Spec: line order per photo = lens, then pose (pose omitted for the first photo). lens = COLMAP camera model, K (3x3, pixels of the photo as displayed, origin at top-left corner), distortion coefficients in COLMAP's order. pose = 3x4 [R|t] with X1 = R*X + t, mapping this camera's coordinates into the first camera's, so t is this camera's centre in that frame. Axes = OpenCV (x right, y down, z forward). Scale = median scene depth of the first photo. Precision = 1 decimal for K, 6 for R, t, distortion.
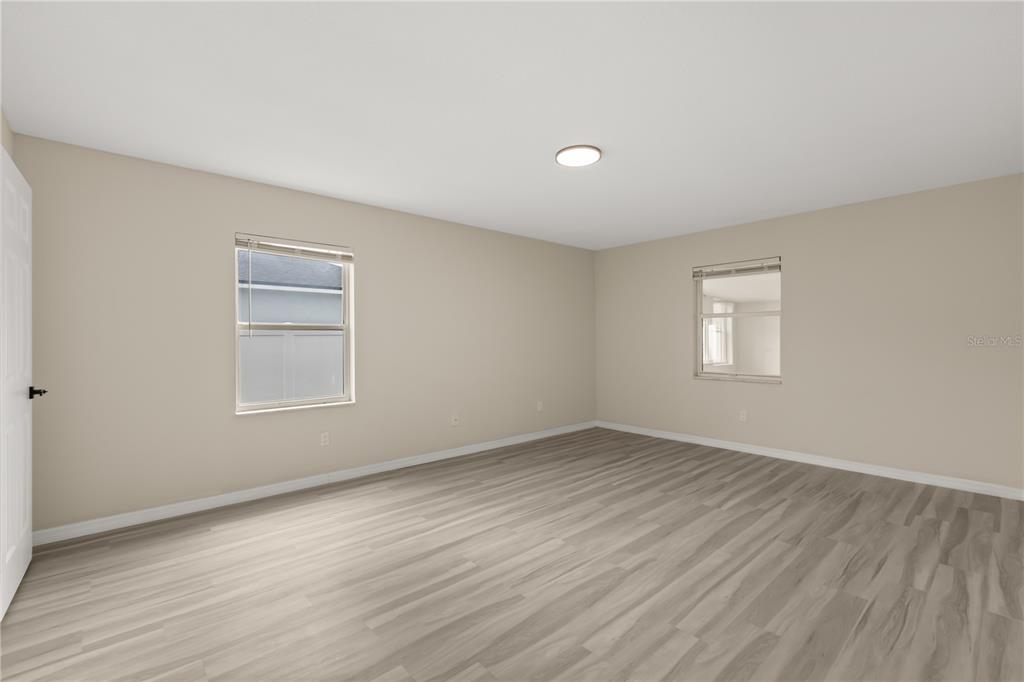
lens RADIAL K [[454.3, 0, 511.8], [0, 454.3, 338.1], [0, 0, 1]] dist [-0.002611, 0.001323]
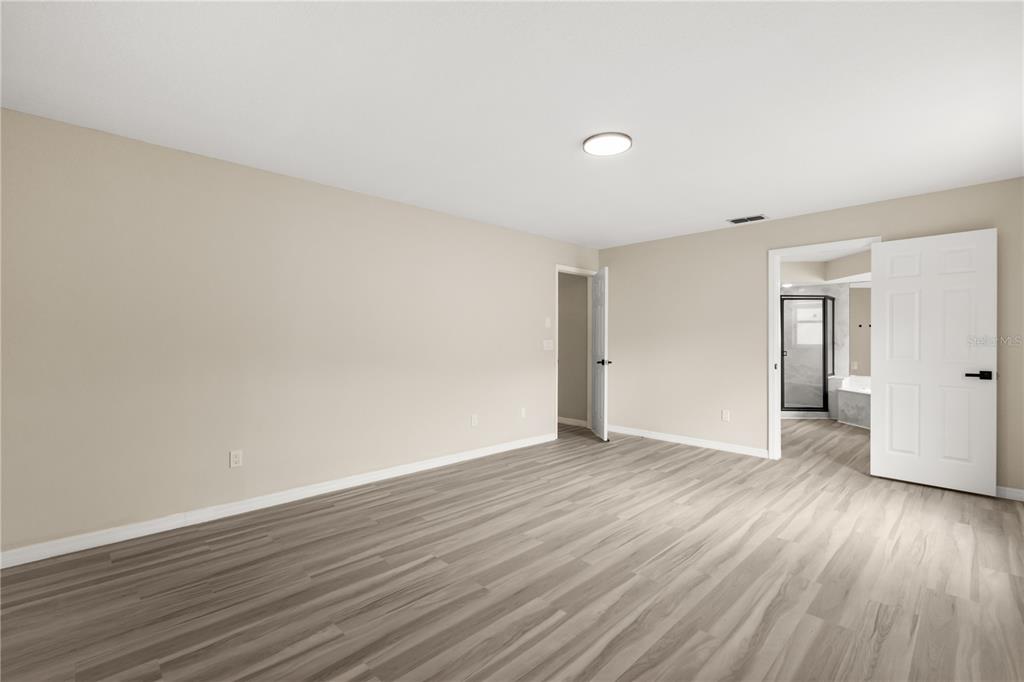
lens RADIAL K [[454.3, 0, 511.9], [0, 454.3, 345.1], [0, 0, 1]] dist [-0.002611, 0.001323]
pose [[-0.999224, 0.004288, -0.039164, 0.373611], [0.003880, 0.999938, 0.010473, 0.004431], [0.039206, 0.010313, -0.999178, 1.881435]]
